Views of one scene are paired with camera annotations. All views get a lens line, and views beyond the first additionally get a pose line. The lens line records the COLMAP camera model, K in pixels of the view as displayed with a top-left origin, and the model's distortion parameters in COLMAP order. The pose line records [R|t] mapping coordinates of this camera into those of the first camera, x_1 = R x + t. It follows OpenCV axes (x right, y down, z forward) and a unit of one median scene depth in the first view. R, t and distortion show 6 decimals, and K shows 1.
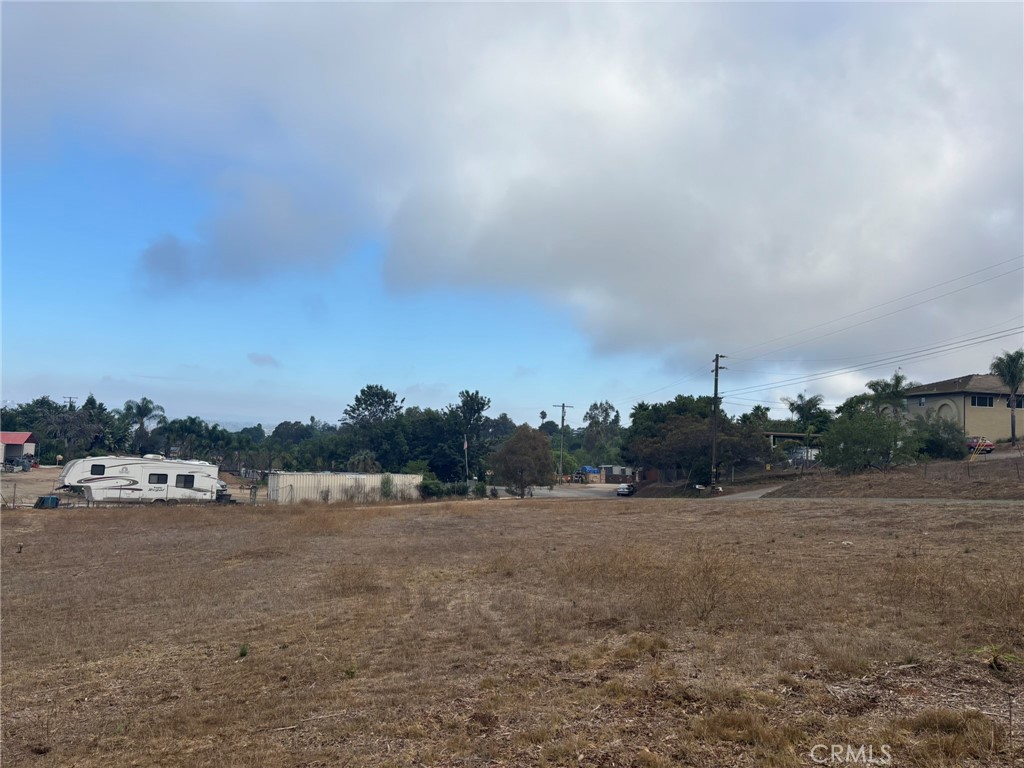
lens RADIAL K [[778.8, 0, 512.0], [0, 778.8, 384.0], [0, 0, 1]] dist [0.075192, -0.090582]
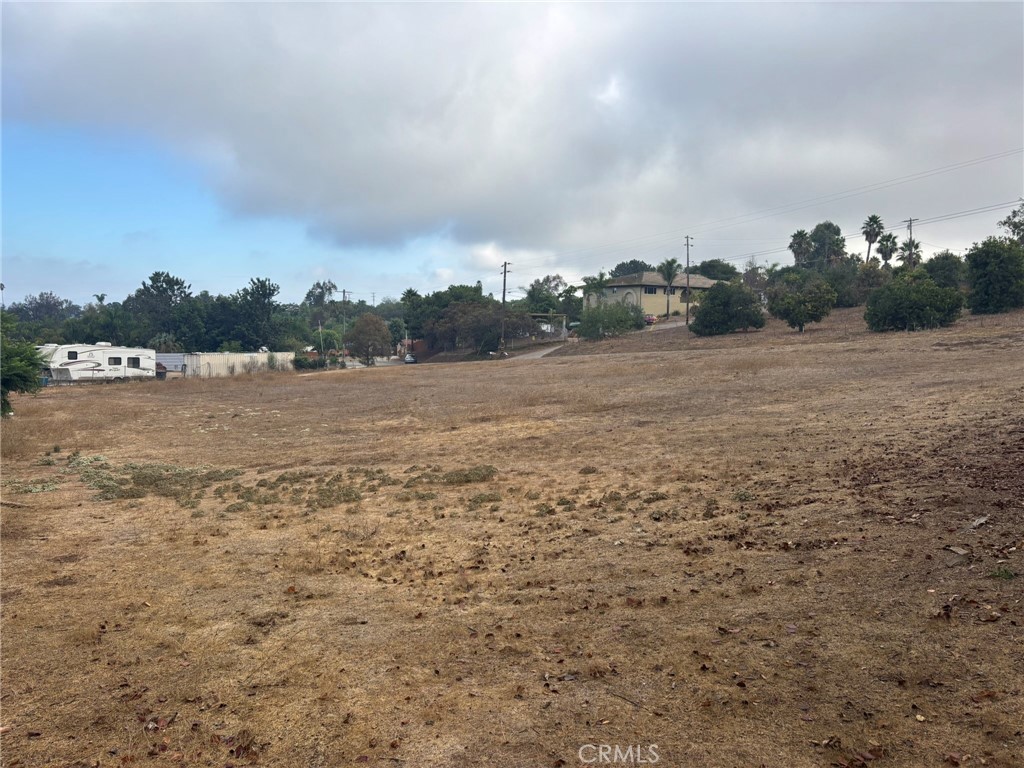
lens RADIAL K [[778.8, 0, 512.0], [0, 778.8, 384.0], [0, 0, 1]] dist [0.075192, -0.090582]
pose [[0.916230, -0.054041, 0.396991, -0.306521], [-0.010825, 0.987161, 0.159361, -0.043804], [-0.400506, -0.150309, 0.903882, -0.339254]]
